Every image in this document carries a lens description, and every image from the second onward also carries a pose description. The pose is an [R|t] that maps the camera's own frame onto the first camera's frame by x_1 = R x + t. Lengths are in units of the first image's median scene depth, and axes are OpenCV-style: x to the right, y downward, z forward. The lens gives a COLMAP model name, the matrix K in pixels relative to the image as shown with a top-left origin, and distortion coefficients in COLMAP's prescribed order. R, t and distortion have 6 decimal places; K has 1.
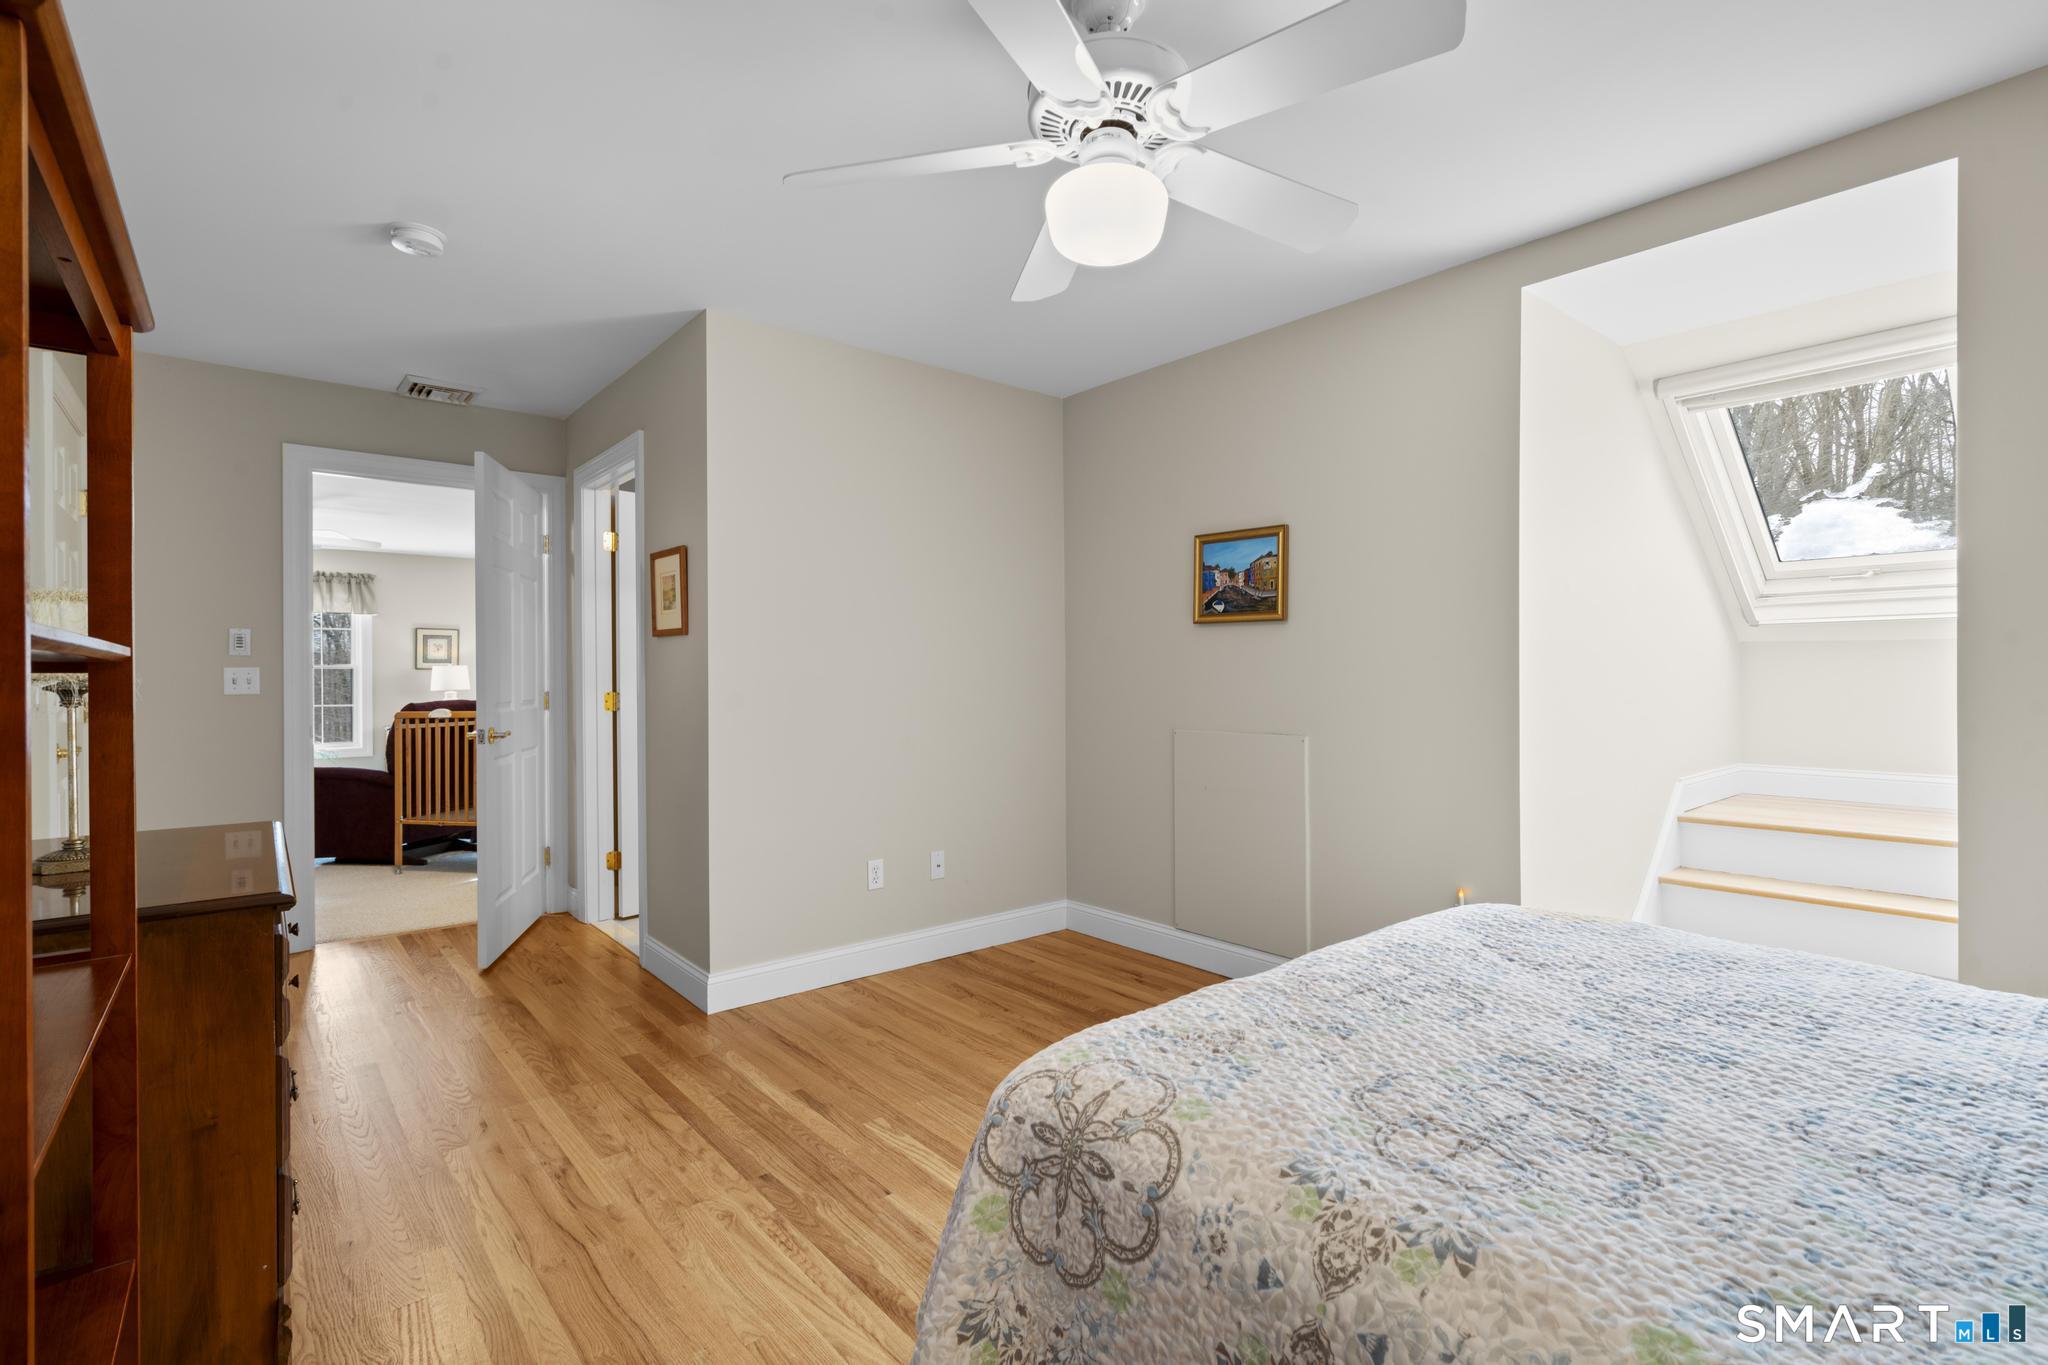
lens RADIAL K [[948.3, 0, 1024.2], [0, 948.3, 680.5], [0, 0, 1]] dist [-0.001882, 0.003274]
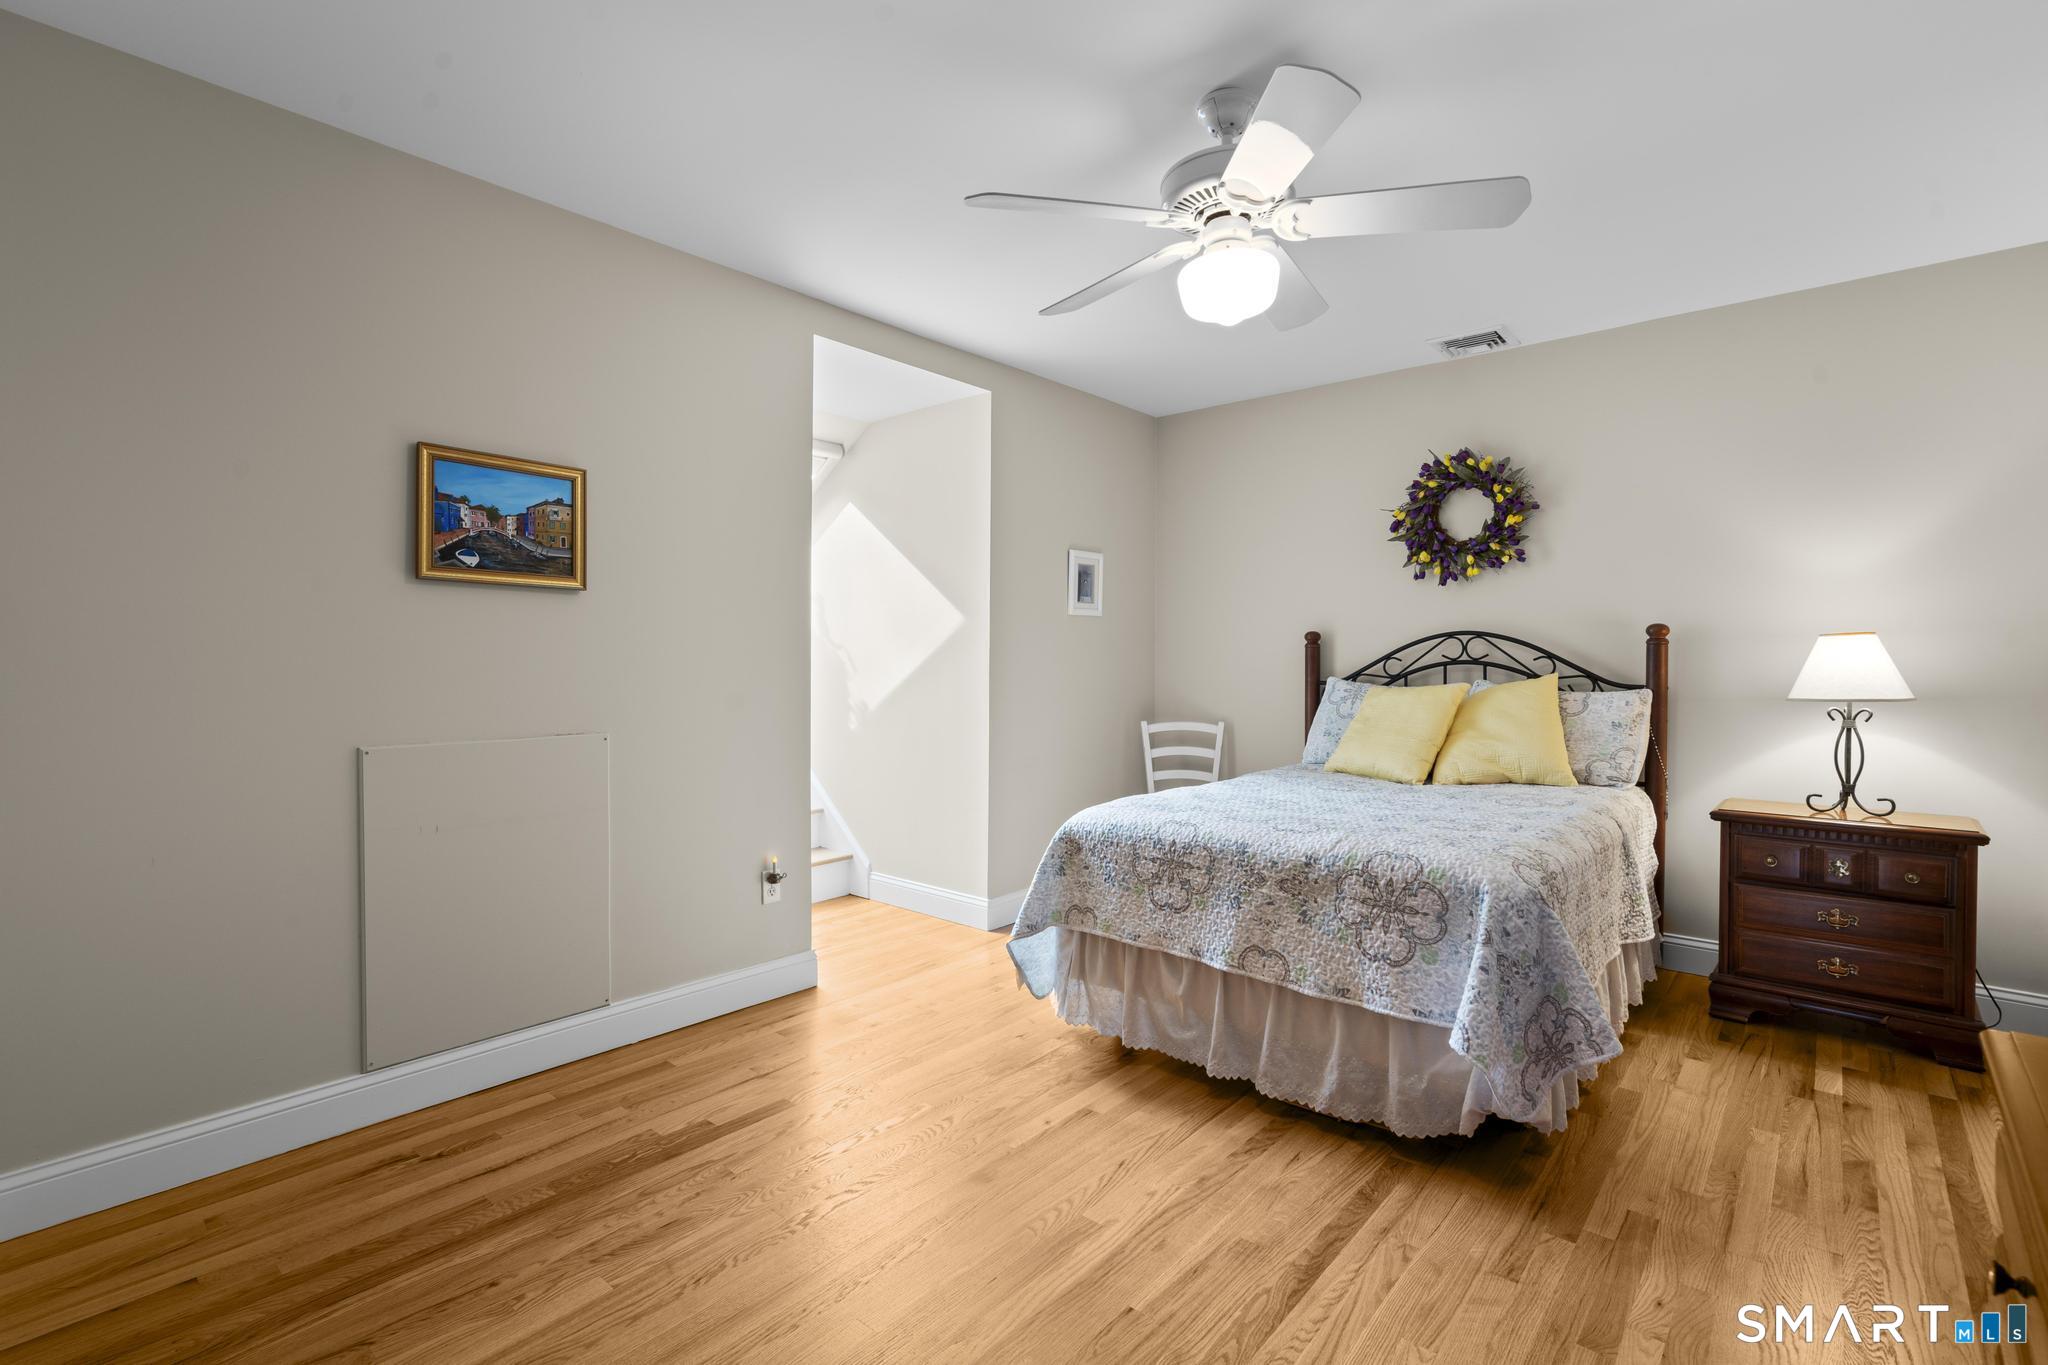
lens RADIAL K [[948.3, 0, 1021.2], [0, 948.3, 669.0], [0, 0, 1]] dist [-0.001882, 0.003274]
pose [[-0.158747, -0.009378, 0.987275, -0.528793], [0.004669, 0.999937, 0.010249, -0.003001], [-0.987308, 0.006237, -0.158693, 0.705806]]
